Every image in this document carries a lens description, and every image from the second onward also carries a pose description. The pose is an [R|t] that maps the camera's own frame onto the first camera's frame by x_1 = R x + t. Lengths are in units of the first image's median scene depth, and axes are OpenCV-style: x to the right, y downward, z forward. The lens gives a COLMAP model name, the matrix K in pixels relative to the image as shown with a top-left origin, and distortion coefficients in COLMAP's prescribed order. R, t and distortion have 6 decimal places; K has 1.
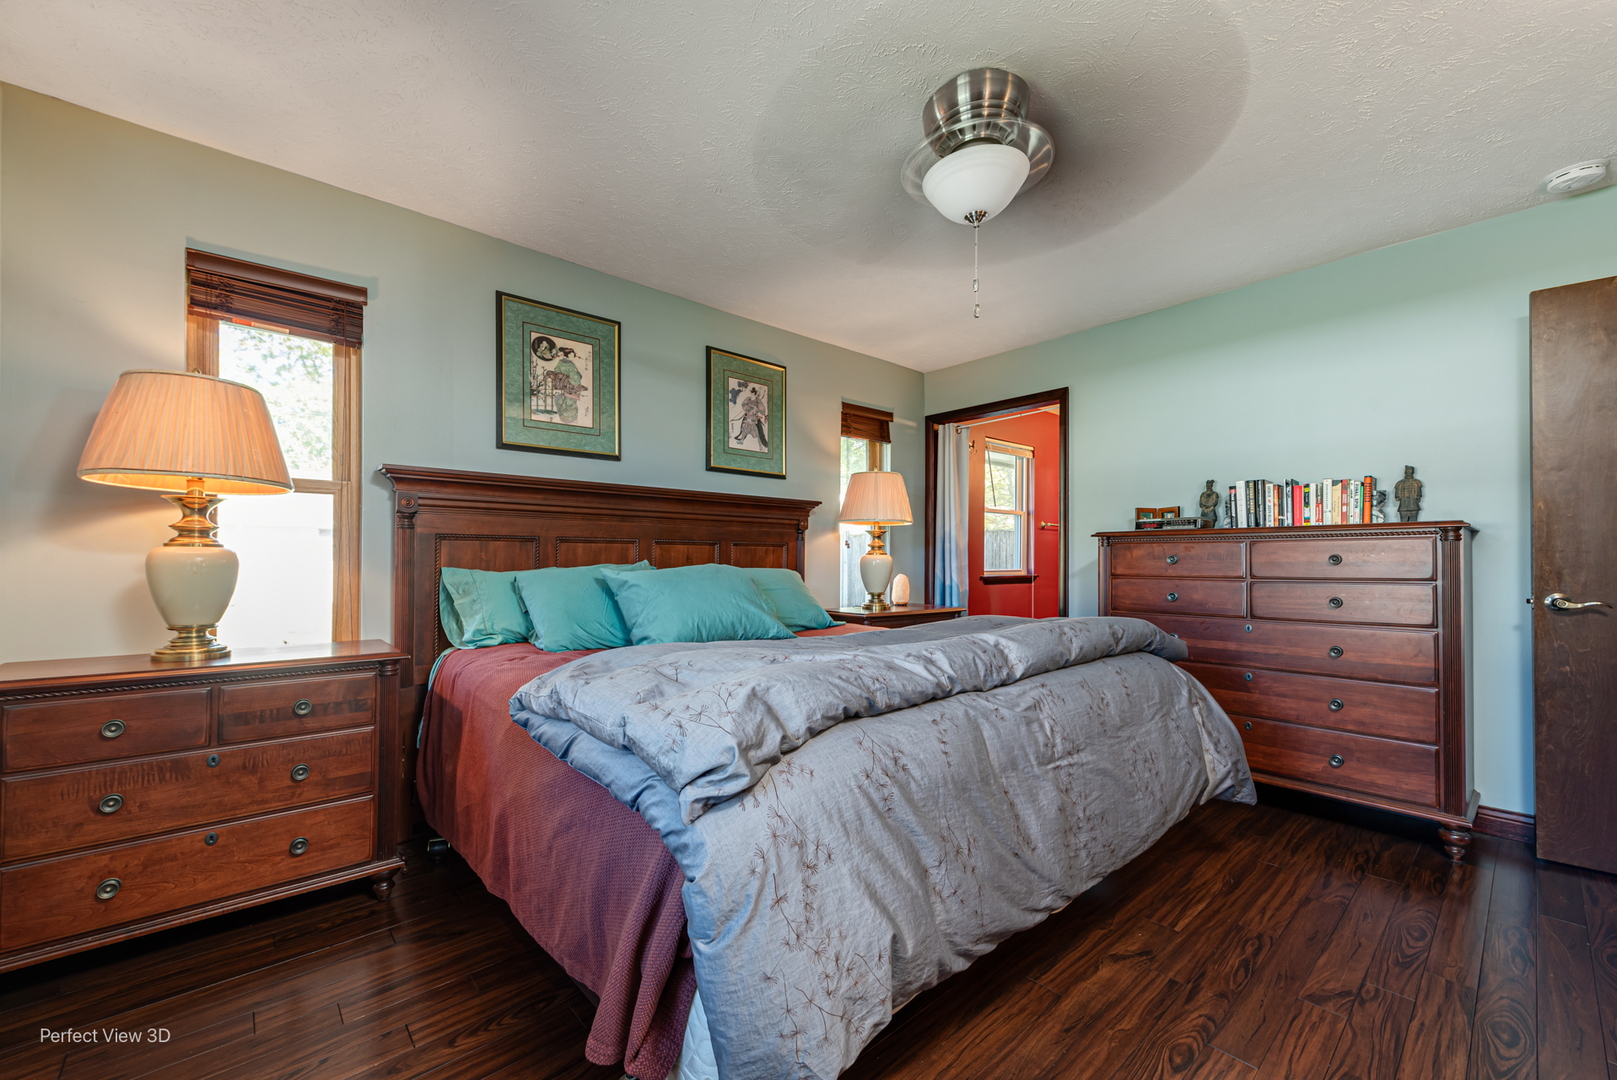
lens RADIAL K [[707.4, 0, 820.9], [0, 707.4, 544.3], [0, 0, 1]] dist [0.012314, -0.003237]
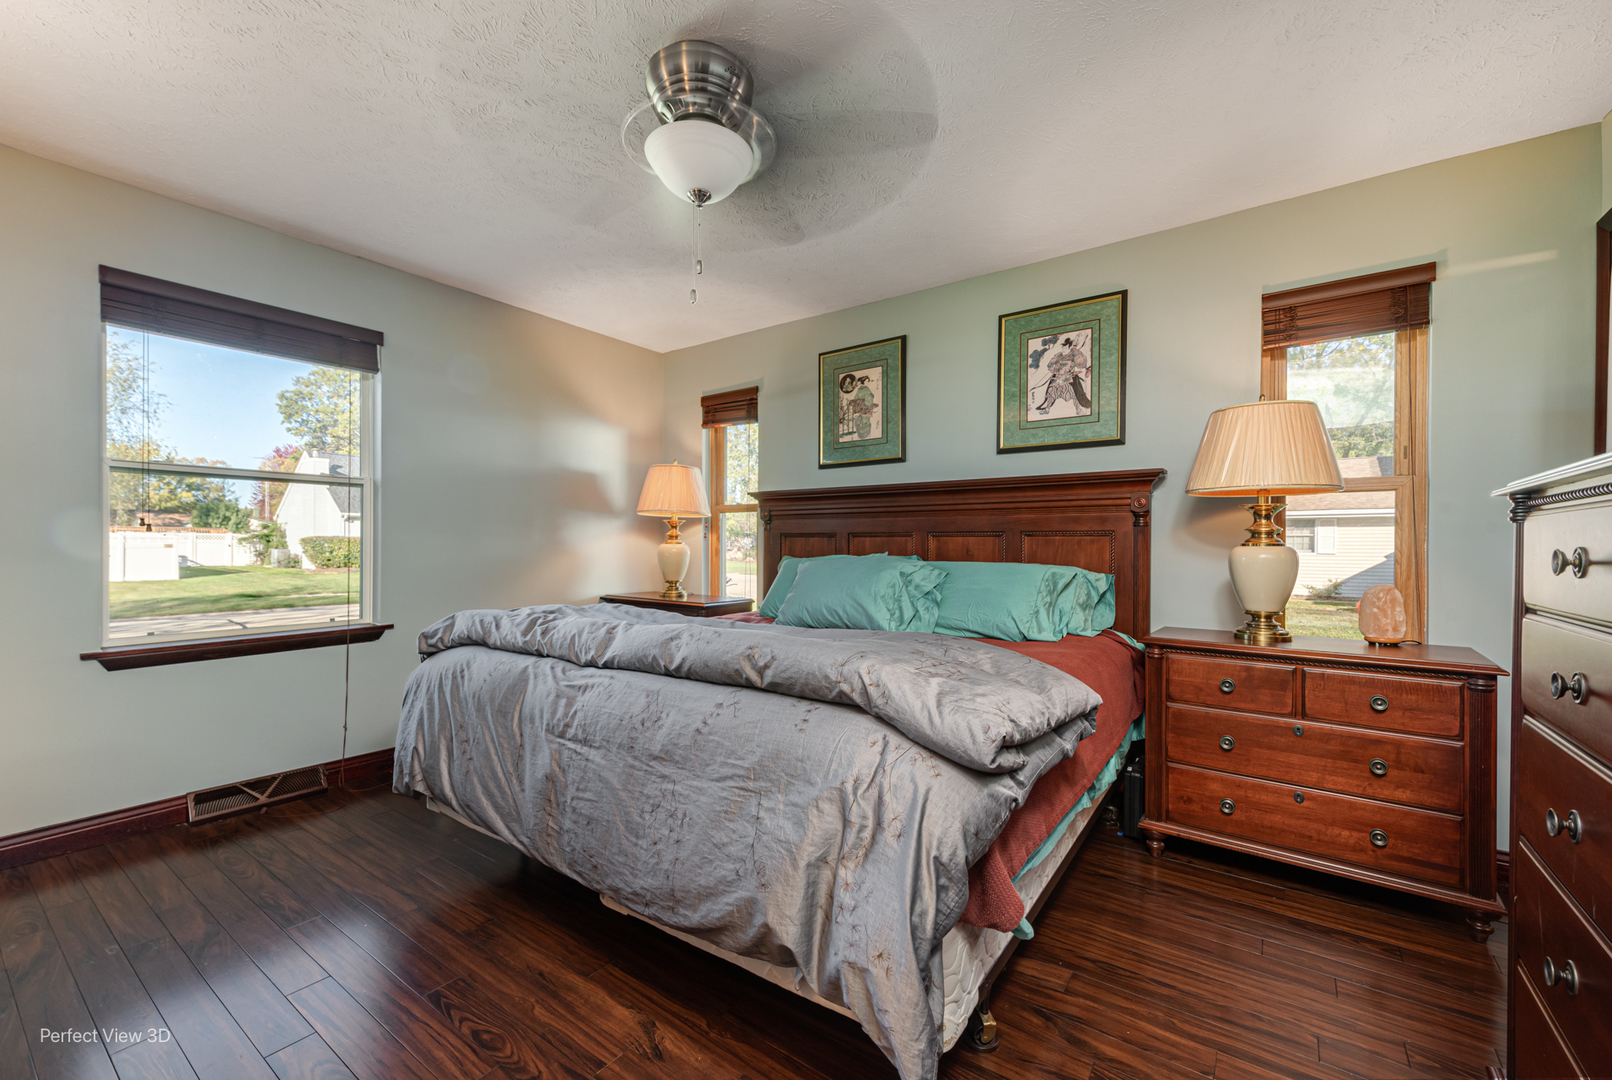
lens RADIAL K [[655.4, 0, 813.5], [0, 655.4, 551.2], [0, 0, 1]] dist [0.008212, -0.000286]
pose [[0.151017, 0.000128, -0.988531, 0.607911], [0.010704, 0.999941, 0.001765, 0.015614], [0.988473, -0.010848, 0.151006, 0.611260]]
